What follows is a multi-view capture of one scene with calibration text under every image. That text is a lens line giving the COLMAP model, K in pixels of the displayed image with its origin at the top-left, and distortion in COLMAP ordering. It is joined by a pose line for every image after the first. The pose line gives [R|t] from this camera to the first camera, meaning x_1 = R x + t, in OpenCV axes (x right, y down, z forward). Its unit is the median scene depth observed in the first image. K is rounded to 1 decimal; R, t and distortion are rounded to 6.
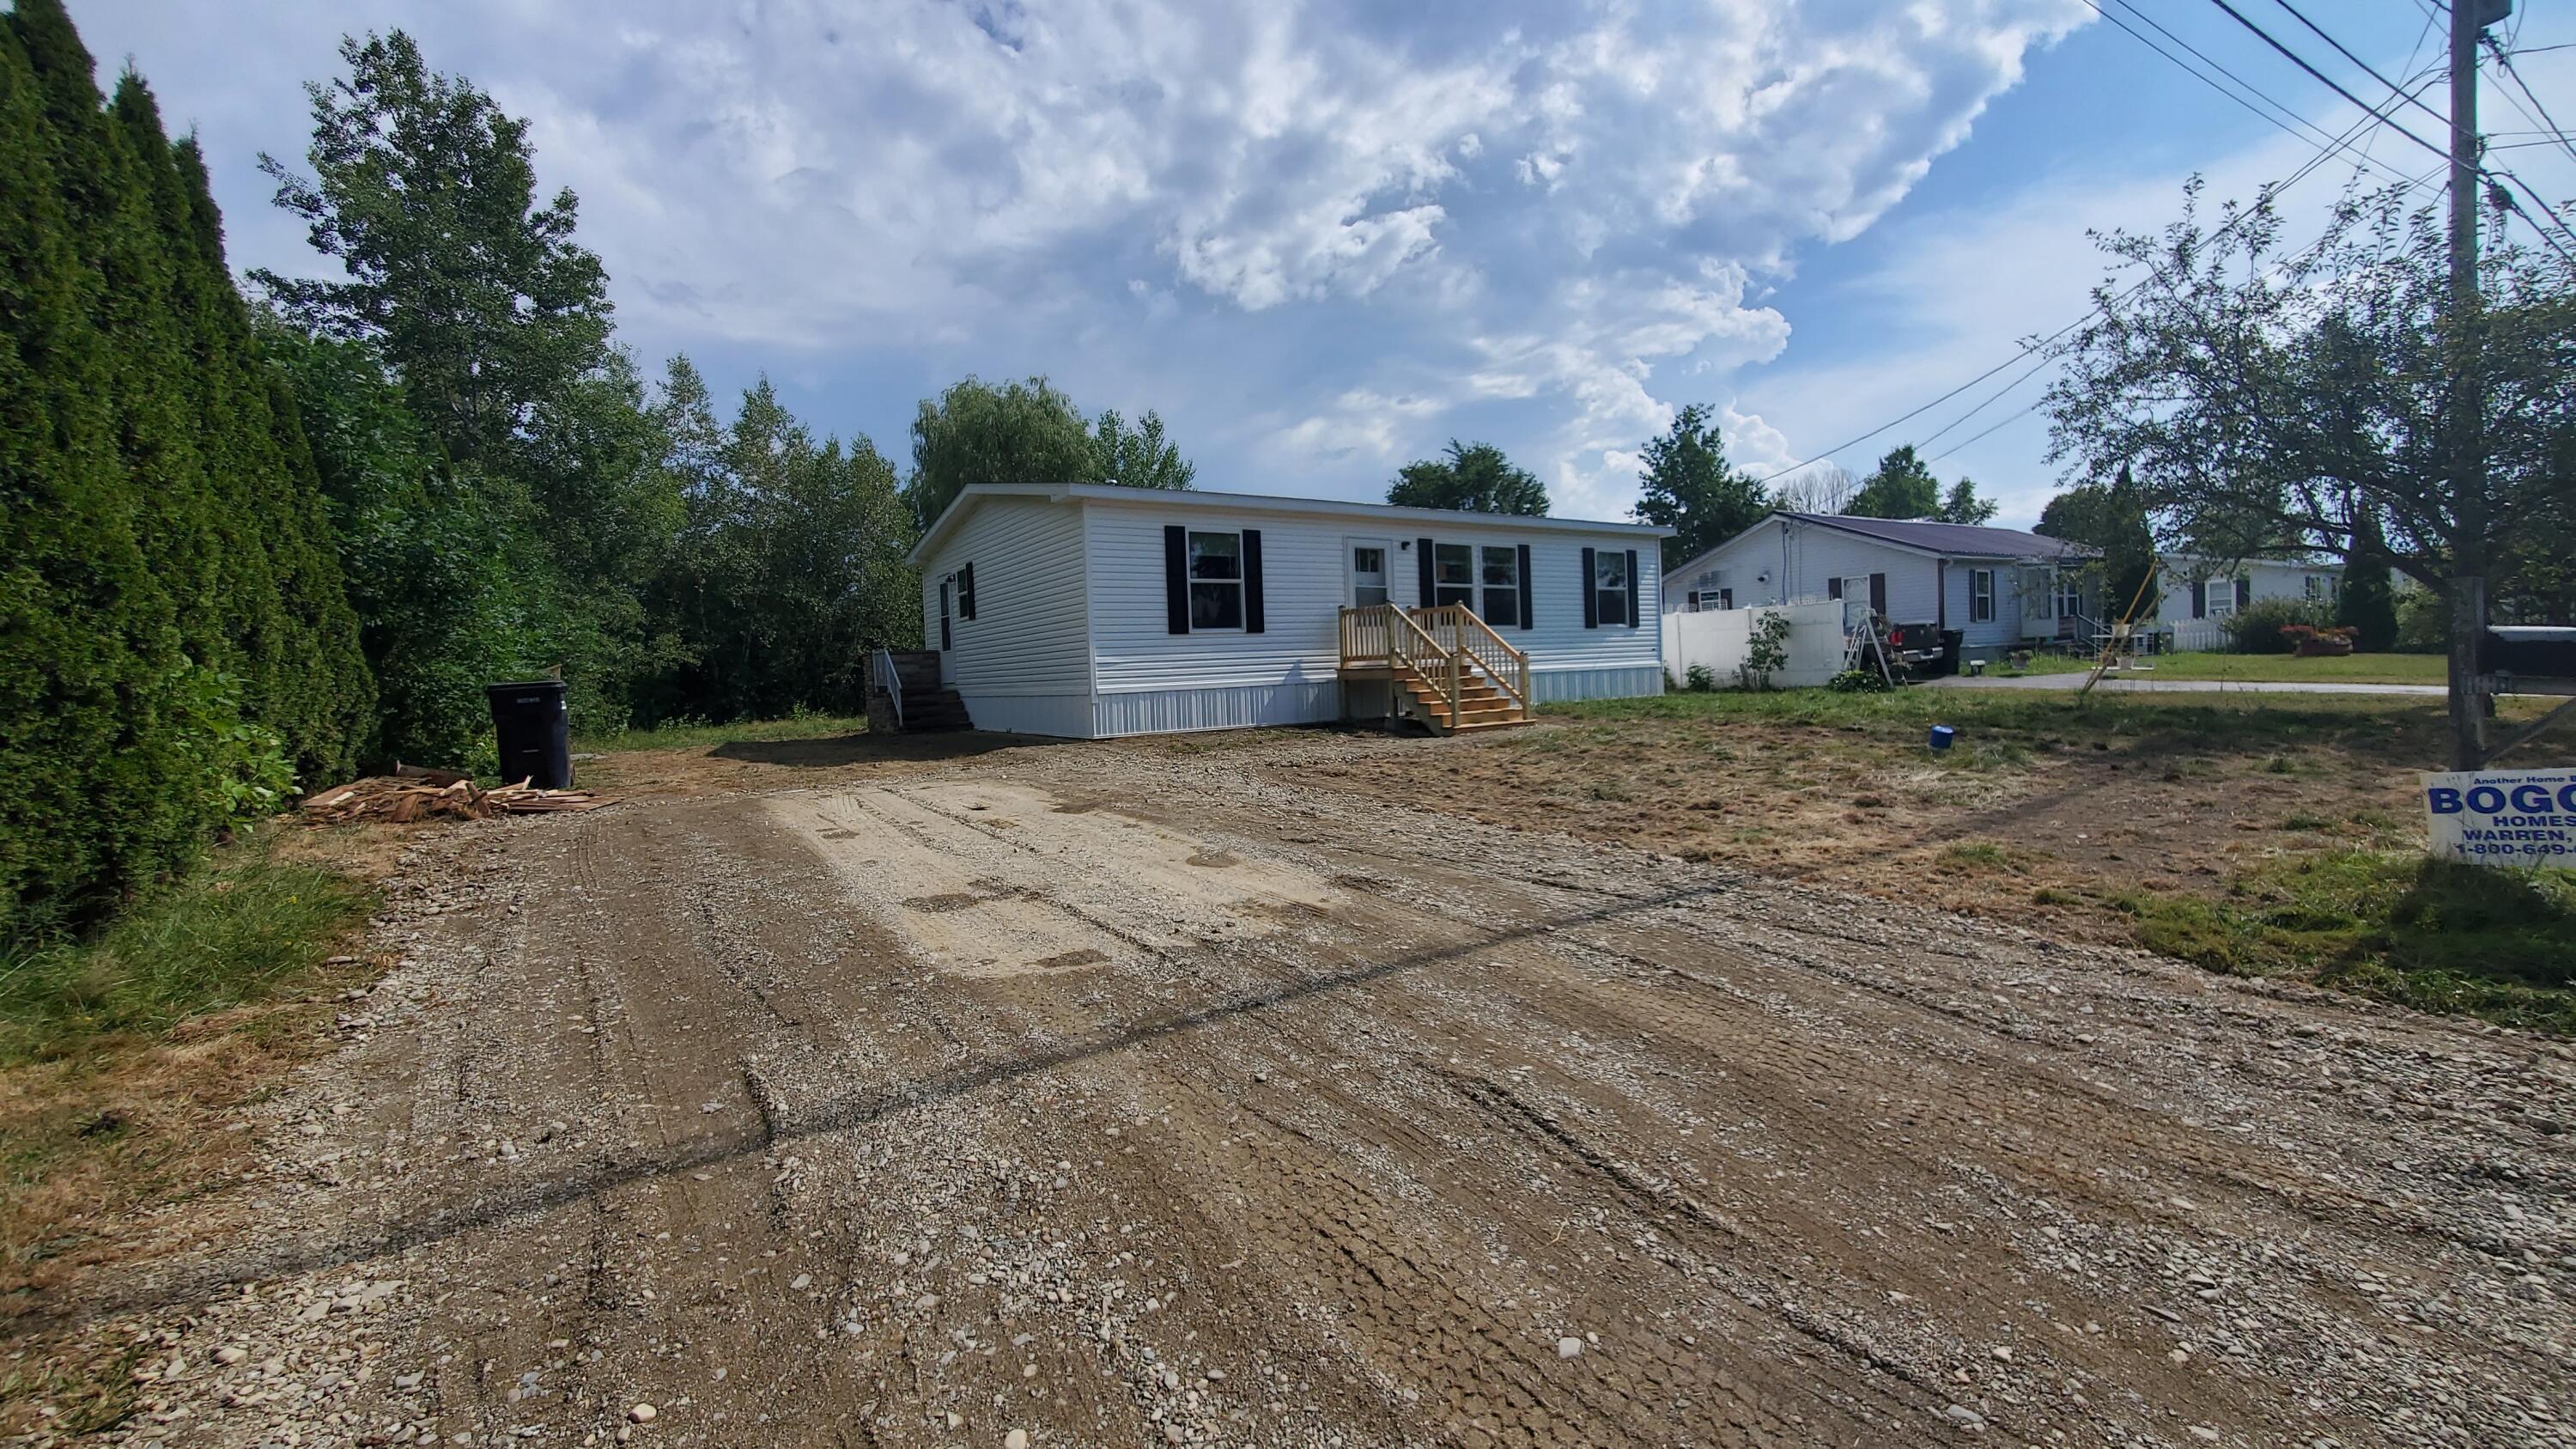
lens RADIAL K [[1015.7, 0, 1297.4], [0, 1015.7, 645.2], [0, 0, 1]] dist [-0.001403, -0.000222]
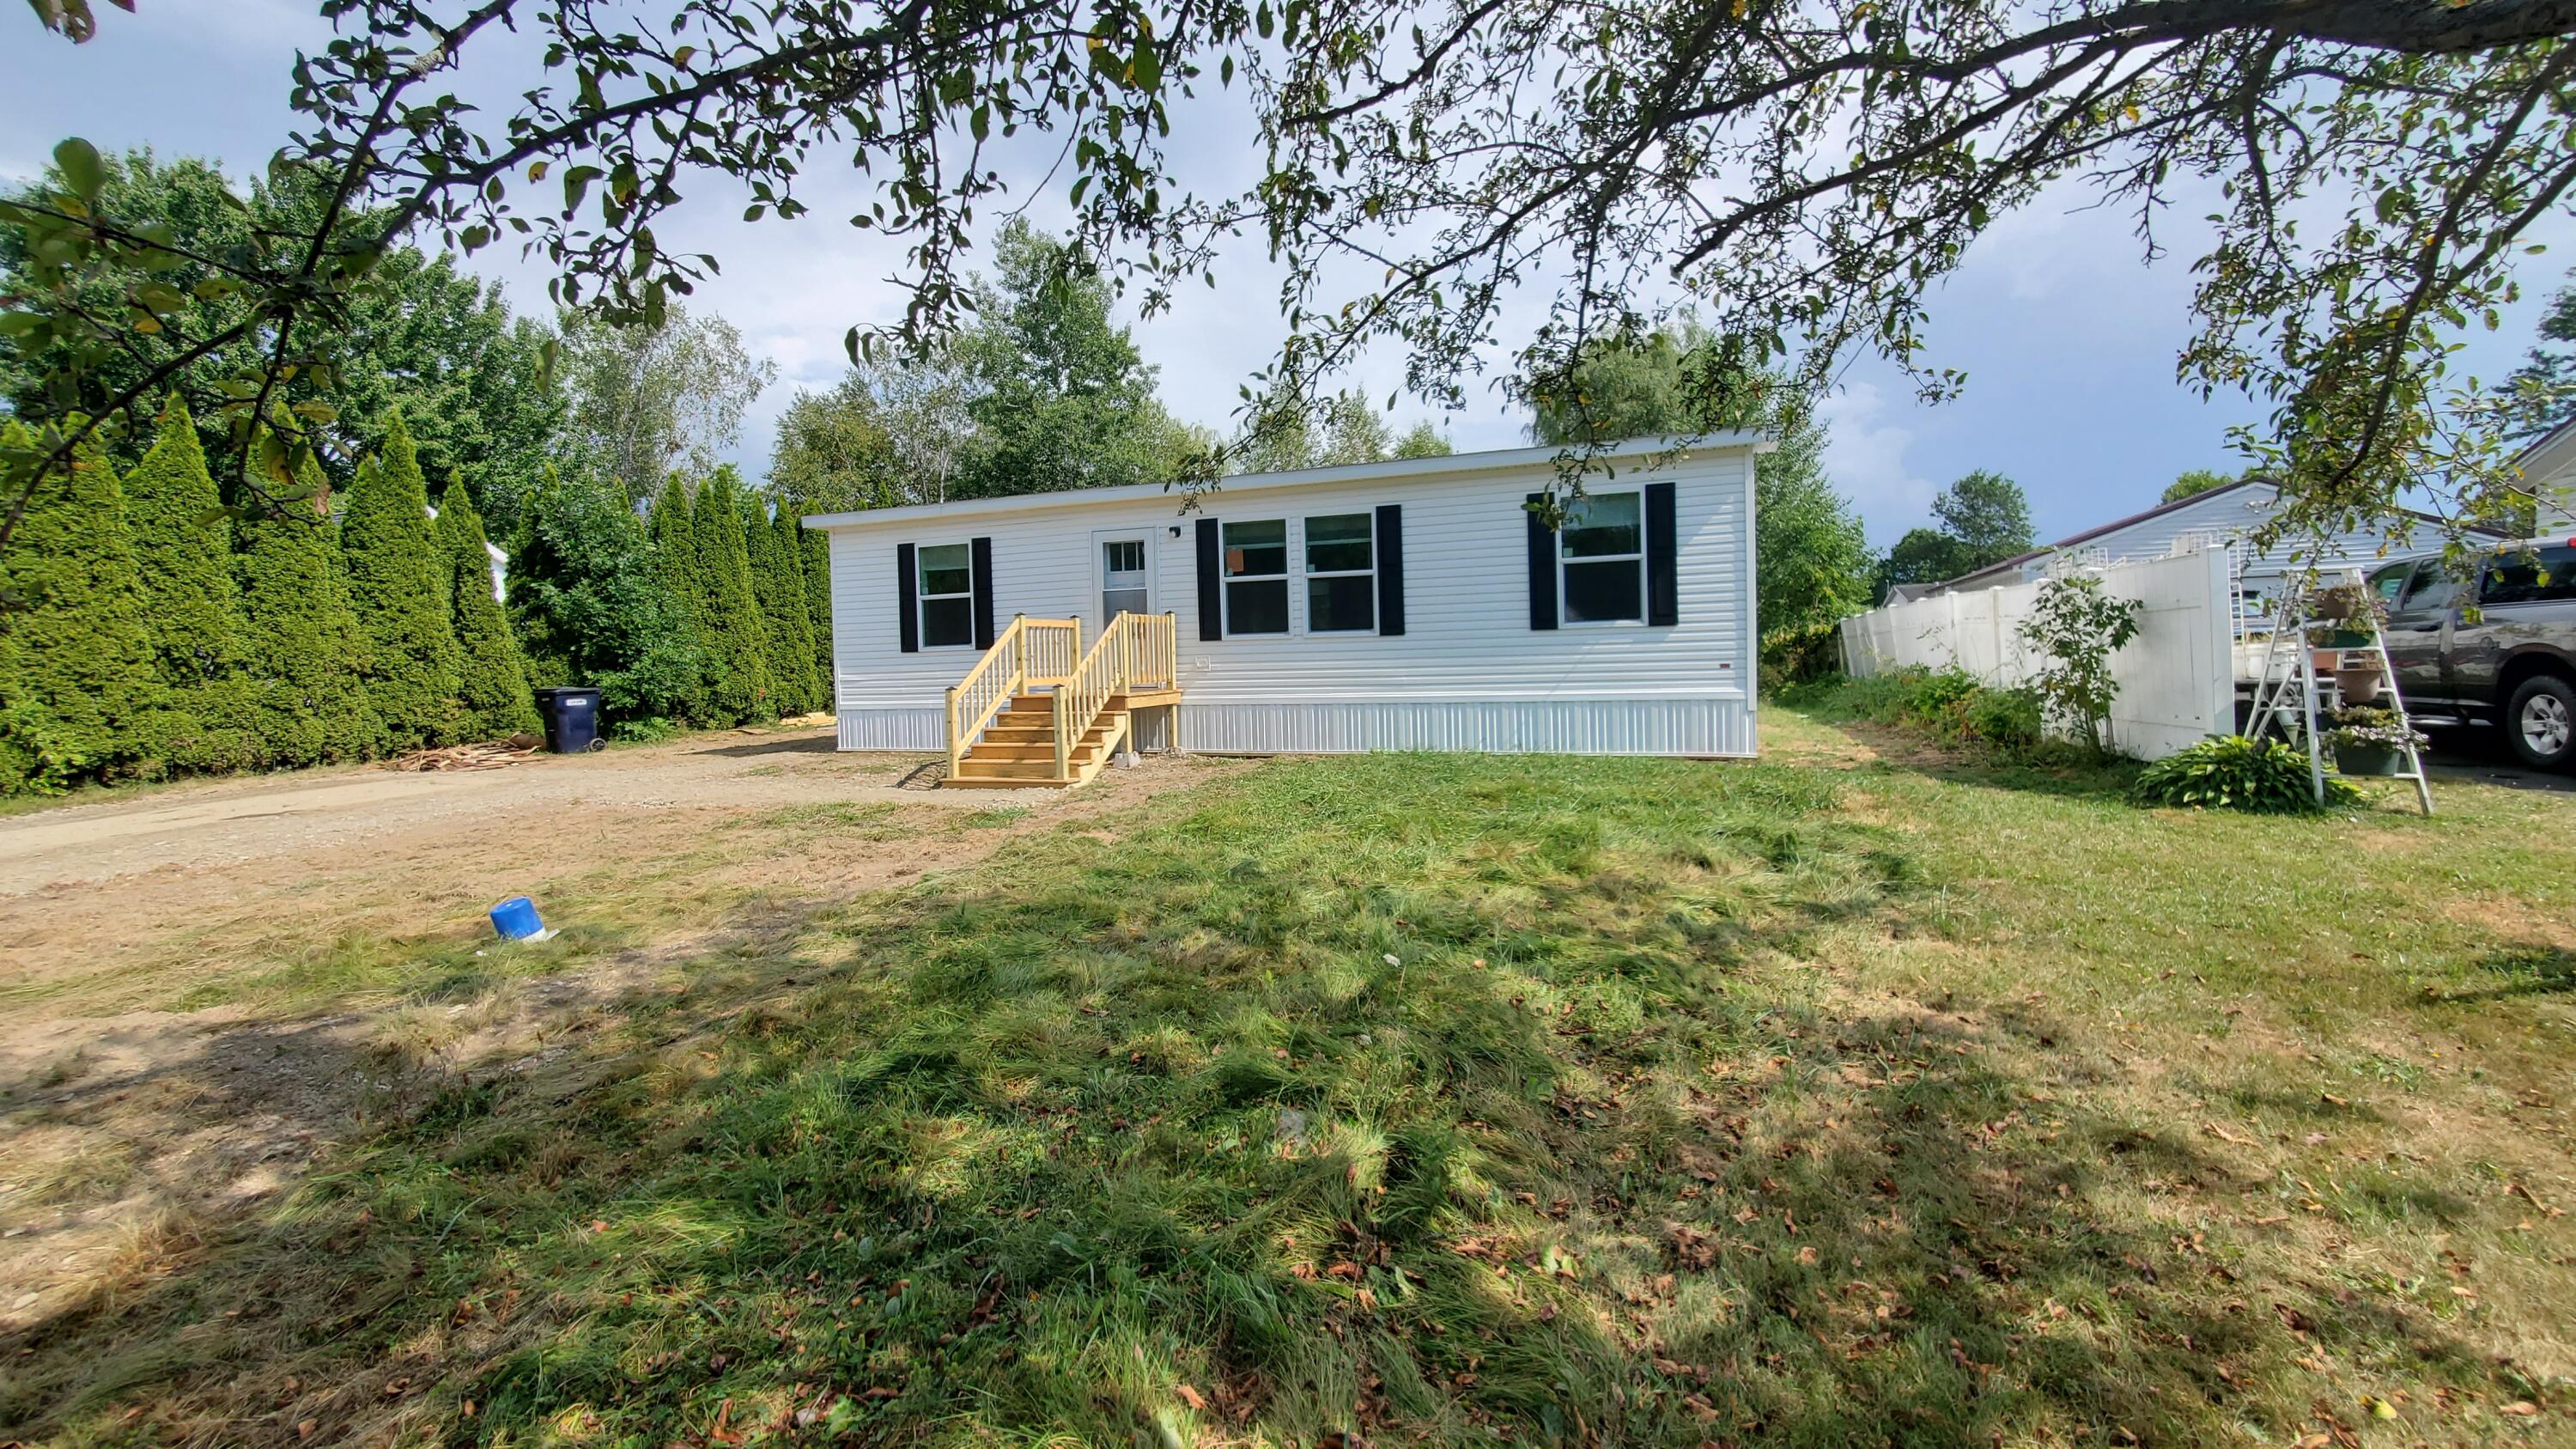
lens RADIAL K [[1028.3, 0, 1345.8], [0, 1028.3, 652.1], [0, 0, 1]] dist [0.001111, 0.000022]
pose [[0.604133, 0.016798, -0.796707, 0.558026], [0.023287, 0.998979, 0.038721, -0.023765], [0.796543, -0.041945, 0.603124, 0.436802]]
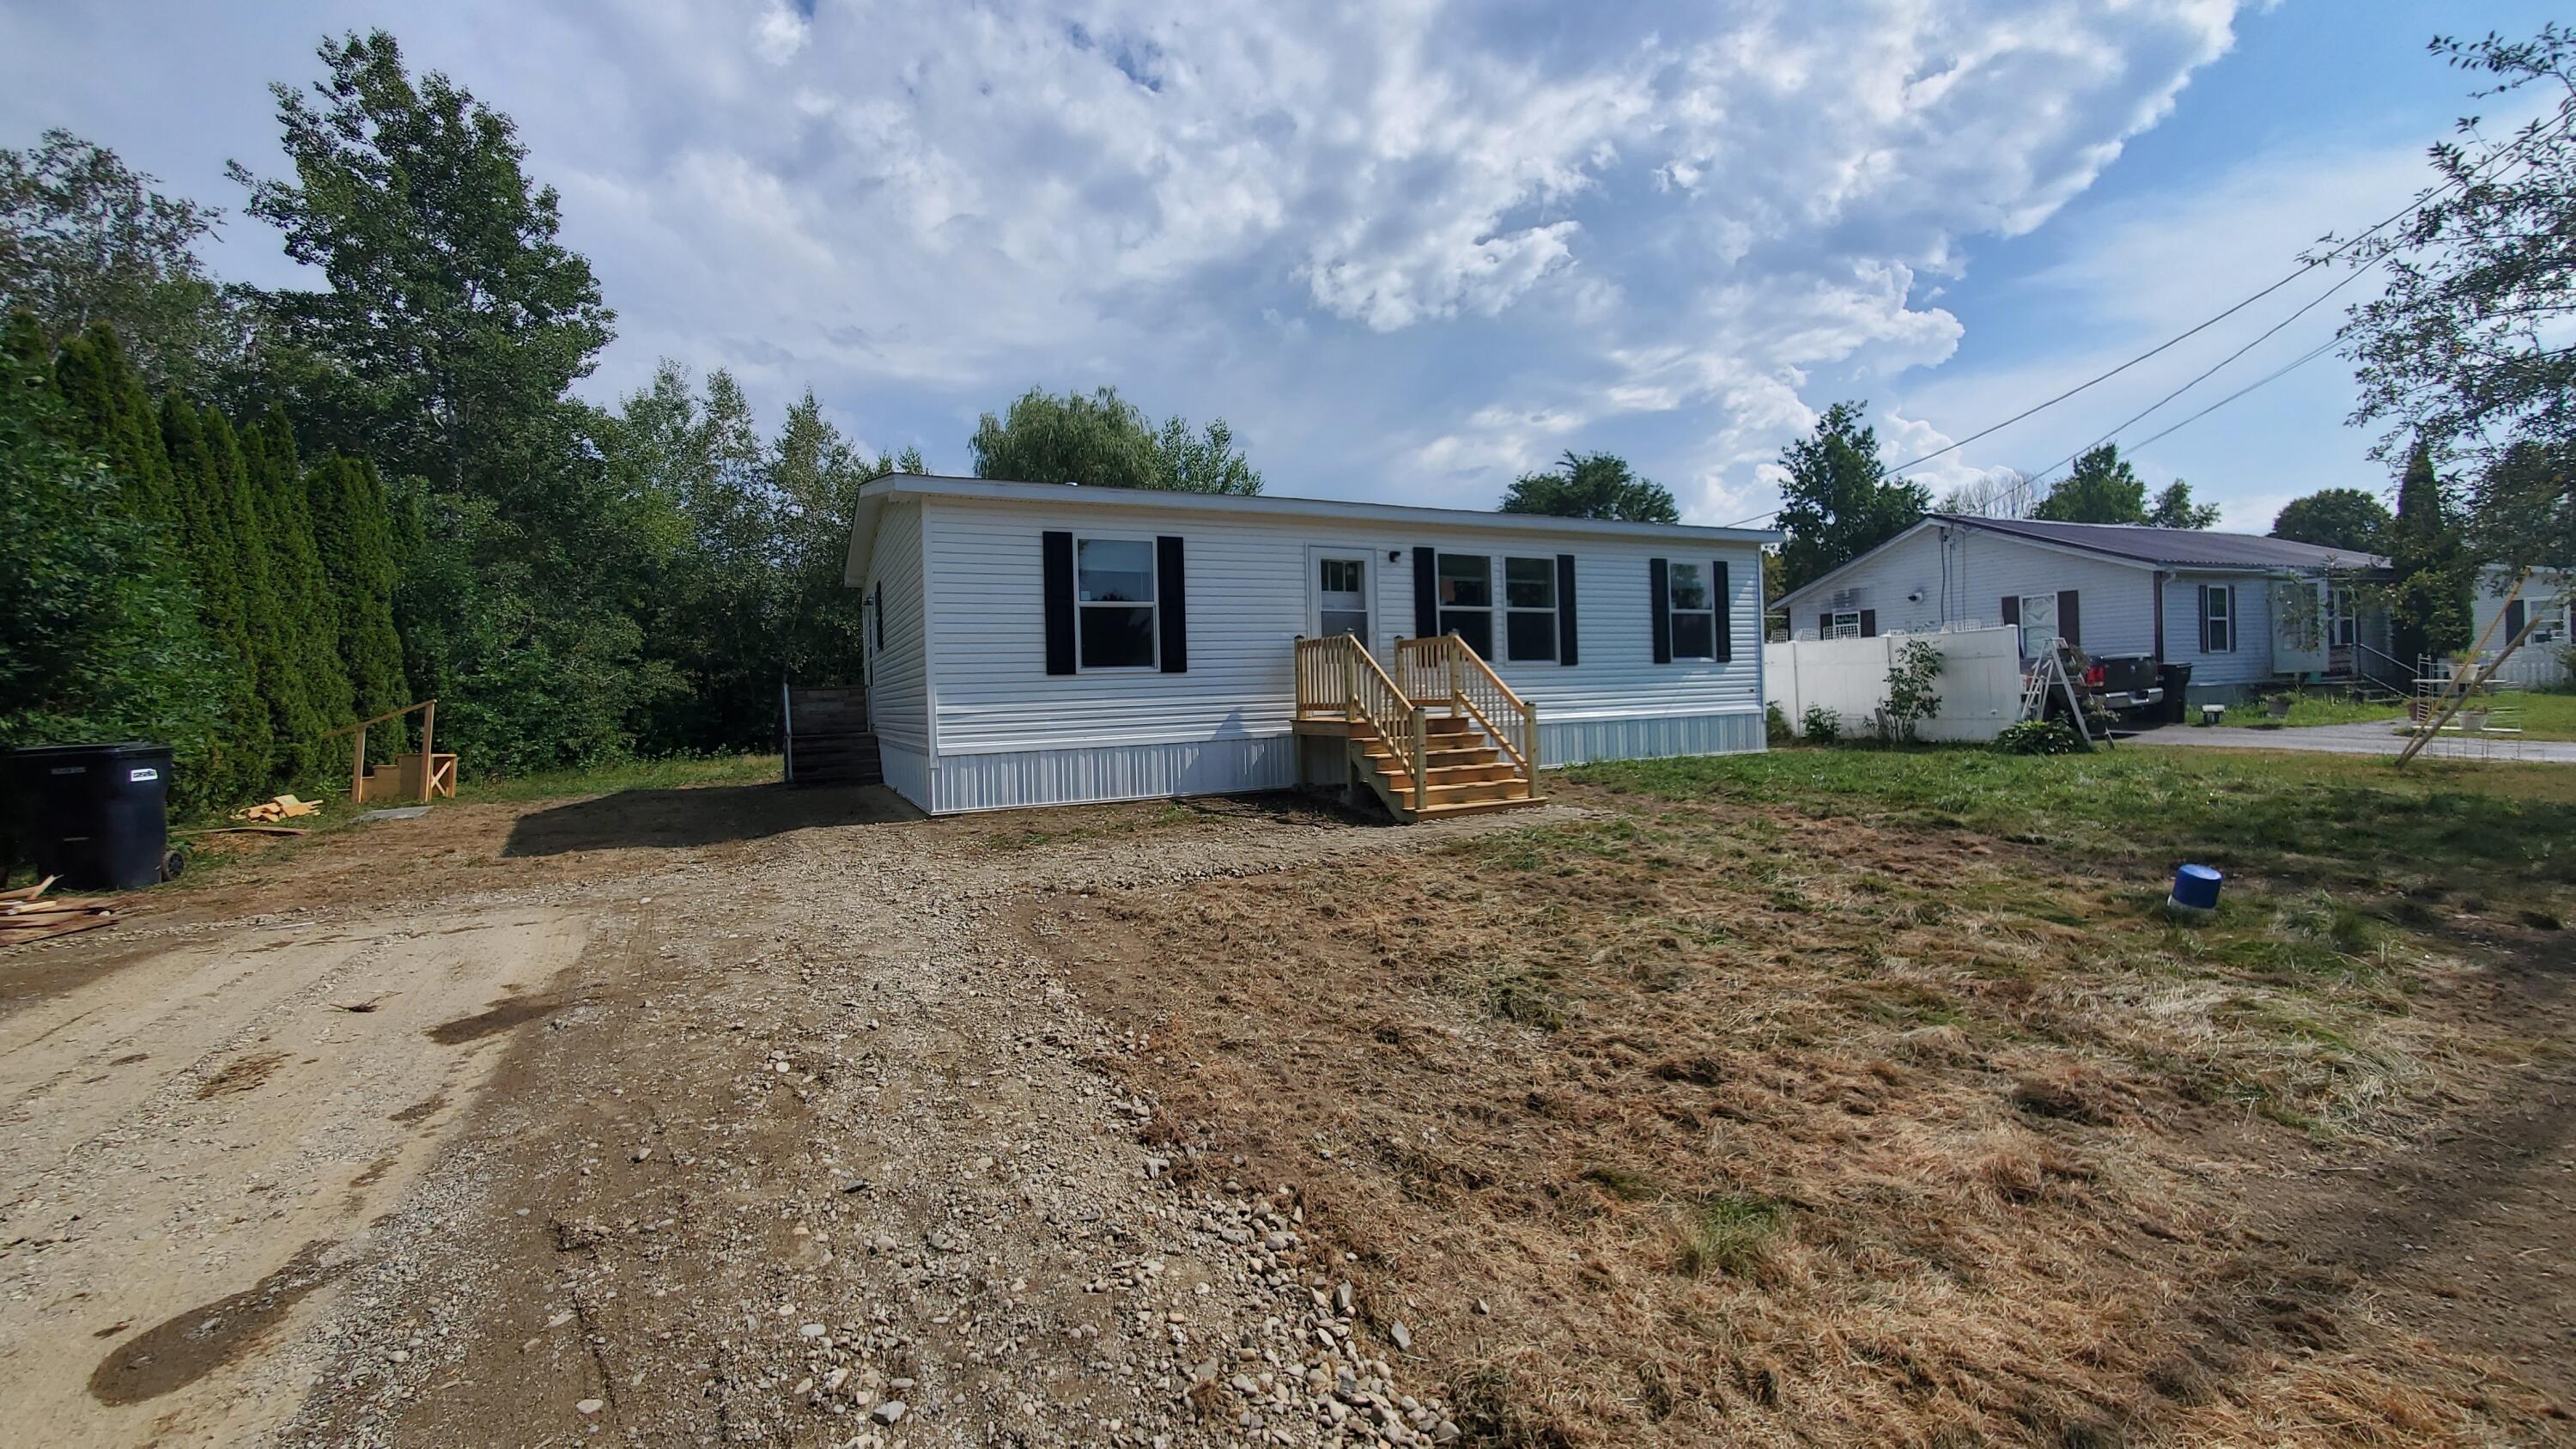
lens RADIAL K [[1015.7, 0, 1297.4], [0, 1015.7, 645.2], [0, 0, 1]] dist [-0.001403, -0.000222]
pose [[0.991659, 0.003066, -0.128854, 0.091890], [-0.005544, 0.999806, -0.018875, -0.011629], [0.128772, 0.019432, 0.991484, 0.163274]]
